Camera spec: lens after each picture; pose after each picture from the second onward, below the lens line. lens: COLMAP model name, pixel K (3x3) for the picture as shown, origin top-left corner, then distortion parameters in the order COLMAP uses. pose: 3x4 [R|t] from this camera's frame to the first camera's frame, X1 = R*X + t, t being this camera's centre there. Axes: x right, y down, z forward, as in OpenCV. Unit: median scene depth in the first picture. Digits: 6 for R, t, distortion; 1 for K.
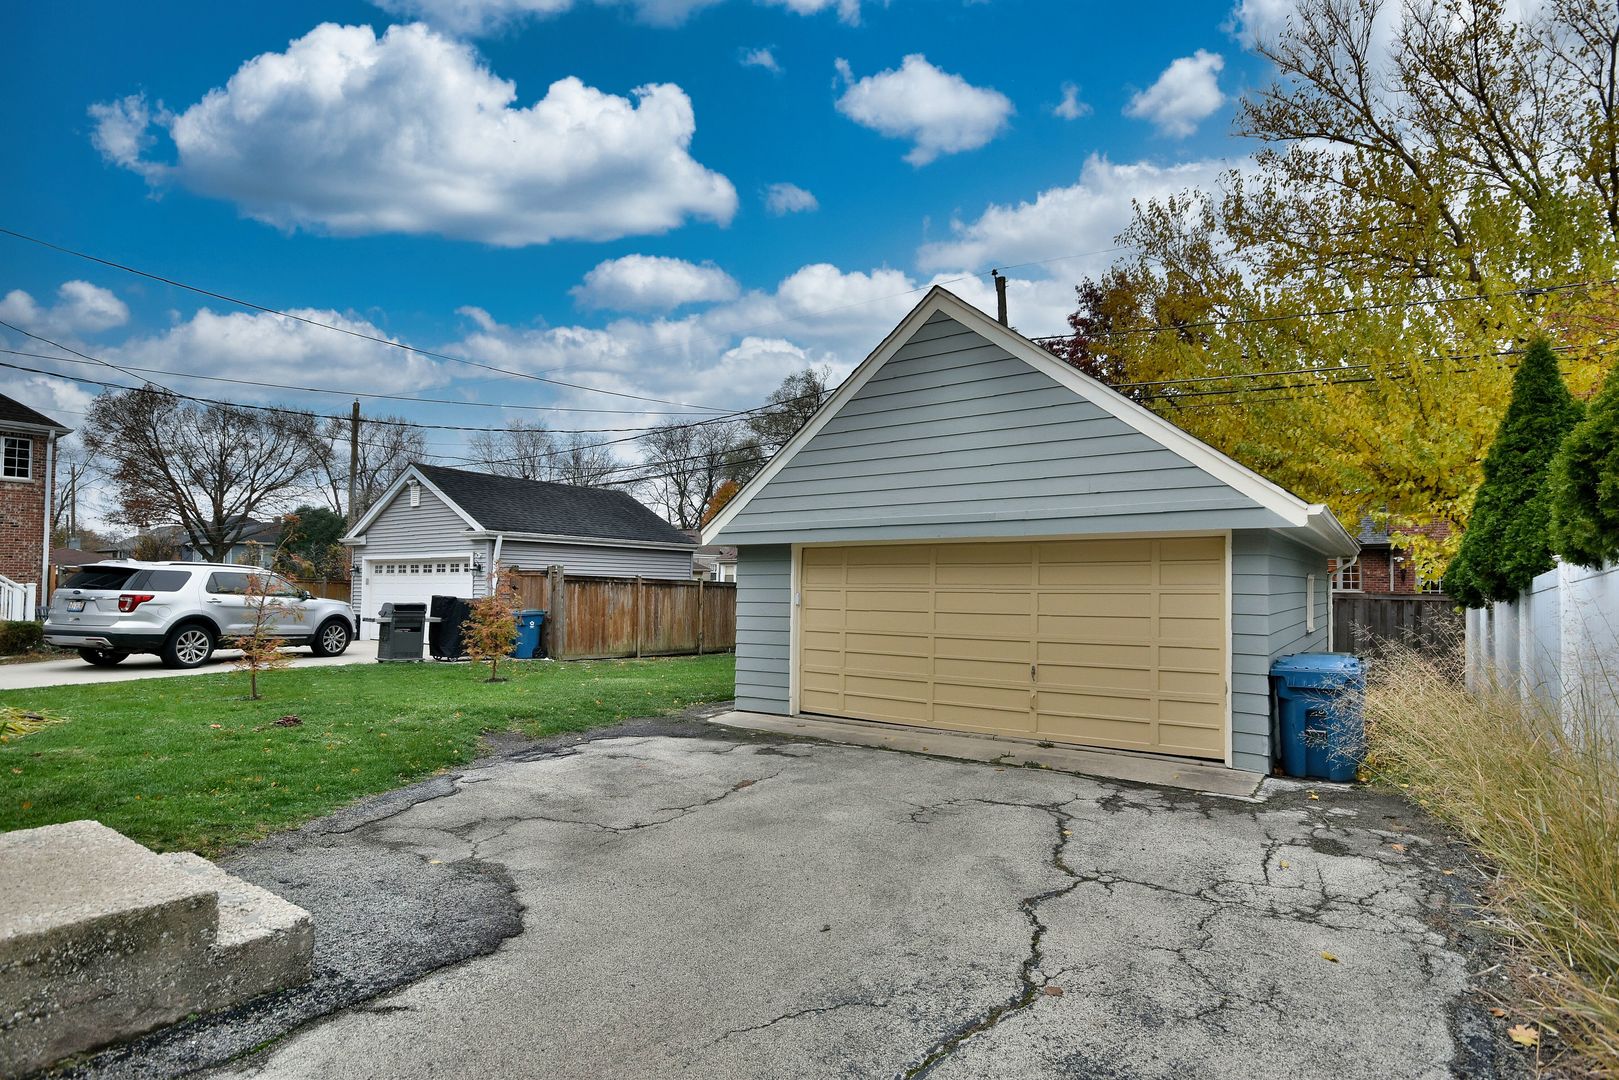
lens RADIAL K [[805.4, 0, 809.5], [0, 805.4, 540.0], [0, 0, 1]] dist [0.012529, -0.000709]
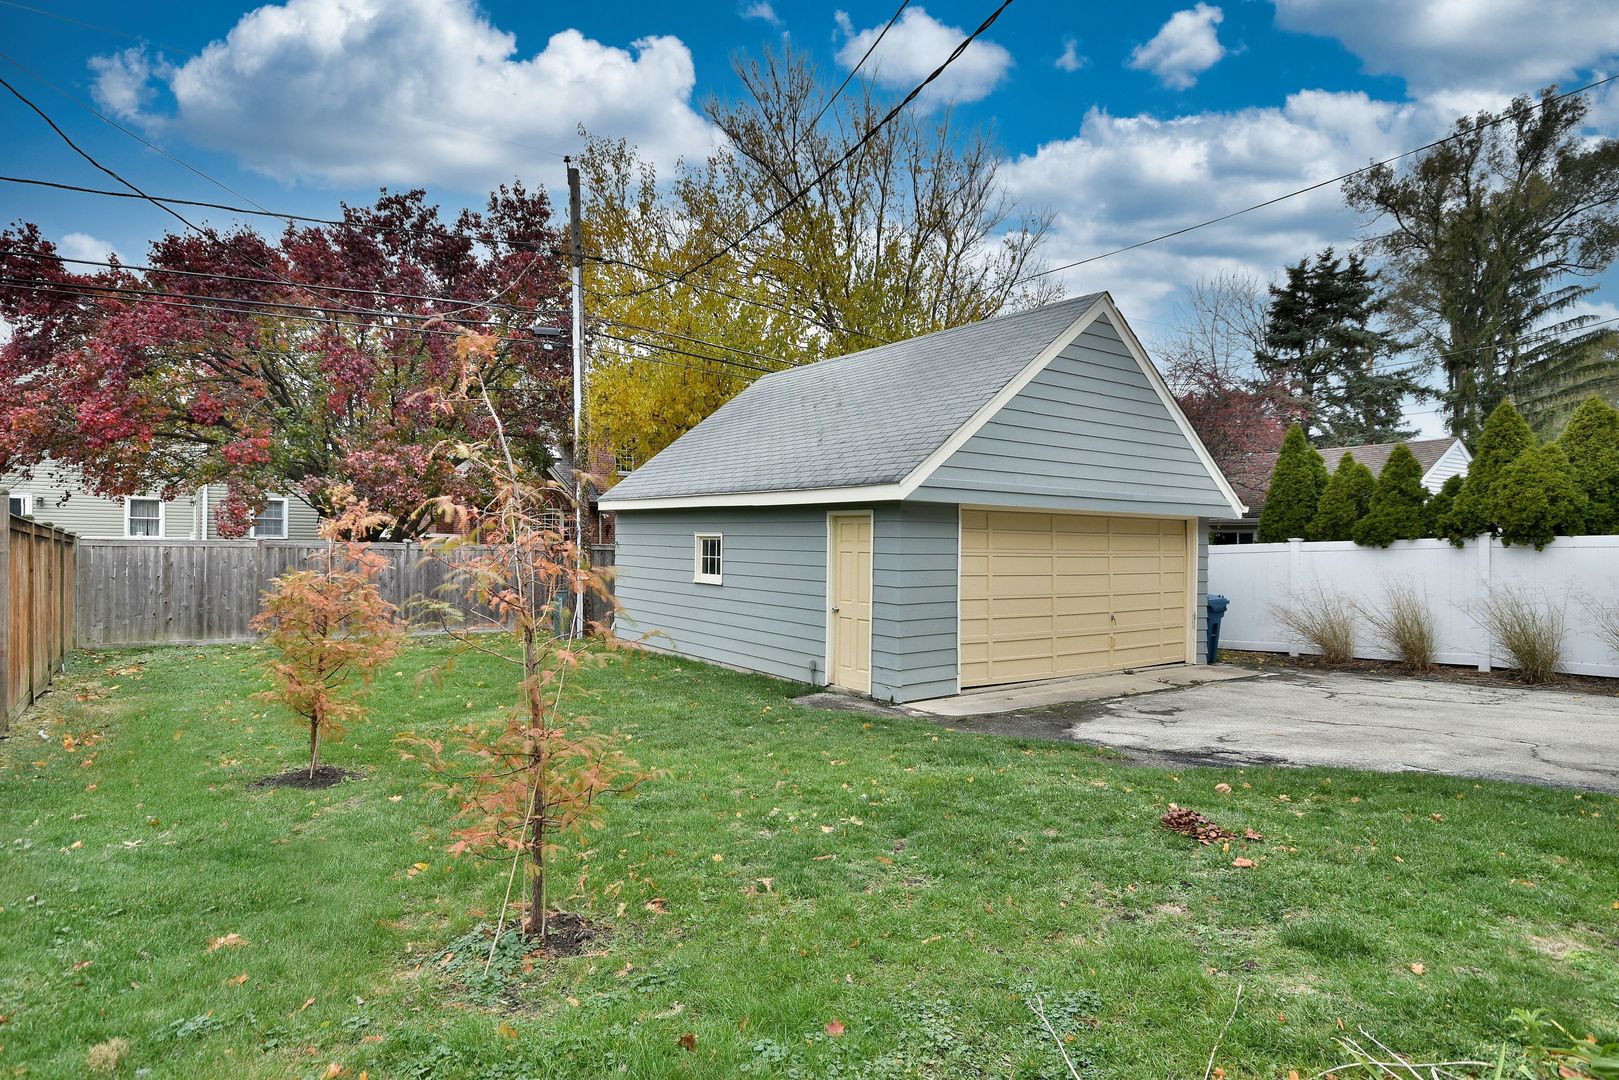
lens RADIAL K [[855.0, 0, 809.5], [0, 855.0, 540.0], [0, 0, 1]] dist [0.025211, 0.000305]
pose [[0.310368, 0.009692, 0.950567, -1.159599], [-0.063855, 0.997902, 0.010674, 0.053140], [-0.948469, -0.064011, 0.310336, 1.020841]]
